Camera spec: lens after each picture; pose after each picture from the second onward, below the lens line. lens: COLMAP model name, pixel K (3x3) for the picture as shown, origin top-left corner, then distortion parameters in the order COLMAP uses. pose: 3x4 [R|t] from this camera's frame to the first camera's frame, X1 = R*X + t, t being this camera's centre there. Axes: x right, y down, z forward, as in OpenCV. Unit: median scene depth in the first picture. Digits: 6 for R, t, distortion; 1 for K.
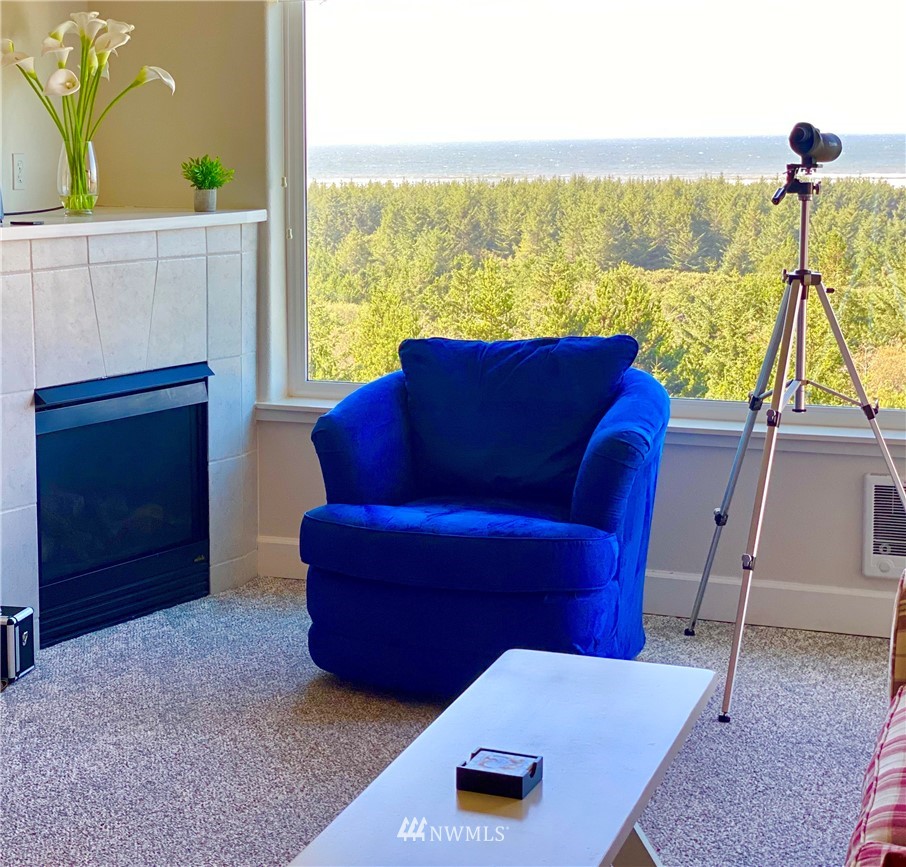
lens RADIAL K [[1942.6, 0, 266.1], [0, 1942.6, 402.4], [0, 0, 1]] dist [0.210611, -0.579356]
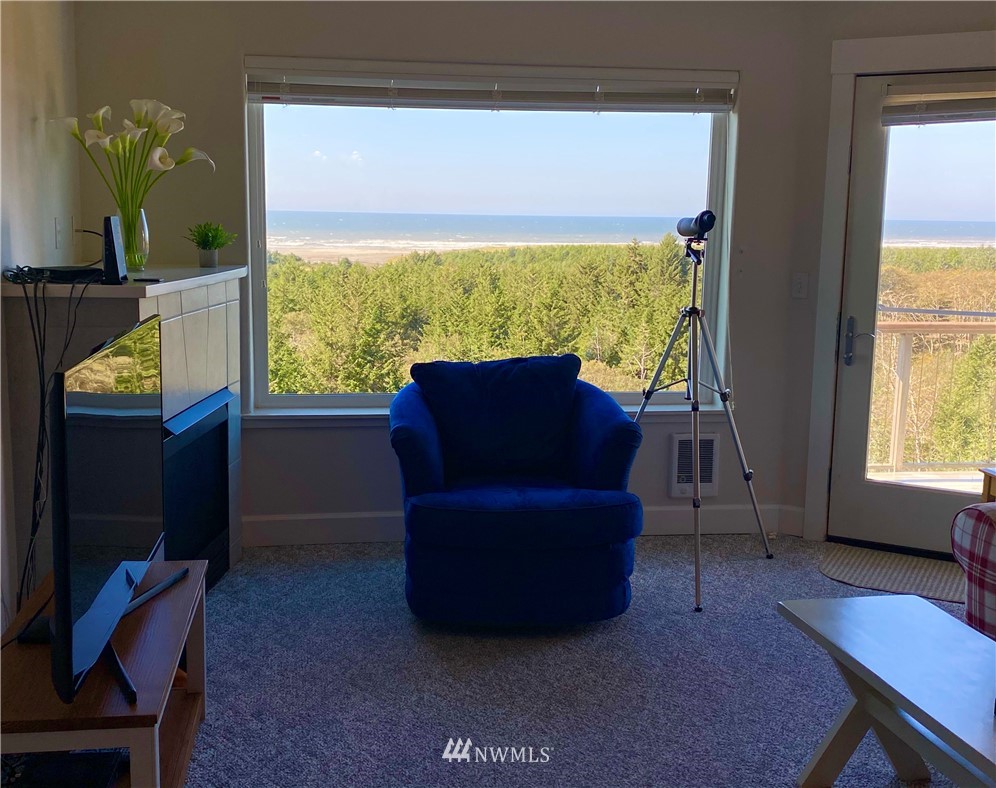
lens RADIAL K [[1147.0, 0, 498.0], [0, 1147.0, 394.0], [0, 0, 1]] dist [0.177242, -0.541591]
pose [[0.835851, -0.065967, 0.544978, -0.318747], [0.053393, 0.997816, 0.038890, -0.039427], [-0.546354, -0.003408, 0.837548, 0.303896]]
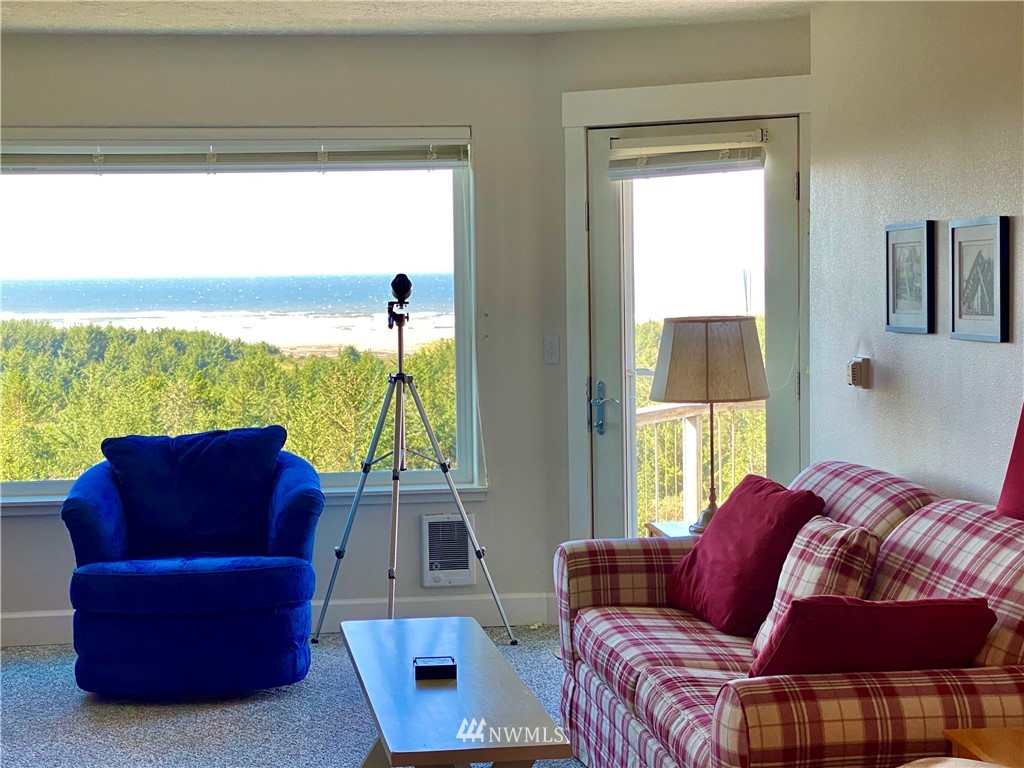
lens RADIAL K [[1903.2, 0, 512.0], [0, 1903.2, 384.0], [0, 0, 1]] dist [0.225897, 0.040094]
pose [[0.856728, -0.036773, 0.514456, -0.356364], [0.078164, 0.995191, -0.059032, 0.028539], [-0.509811, 0.090786, 0.855483, -0.237797]]
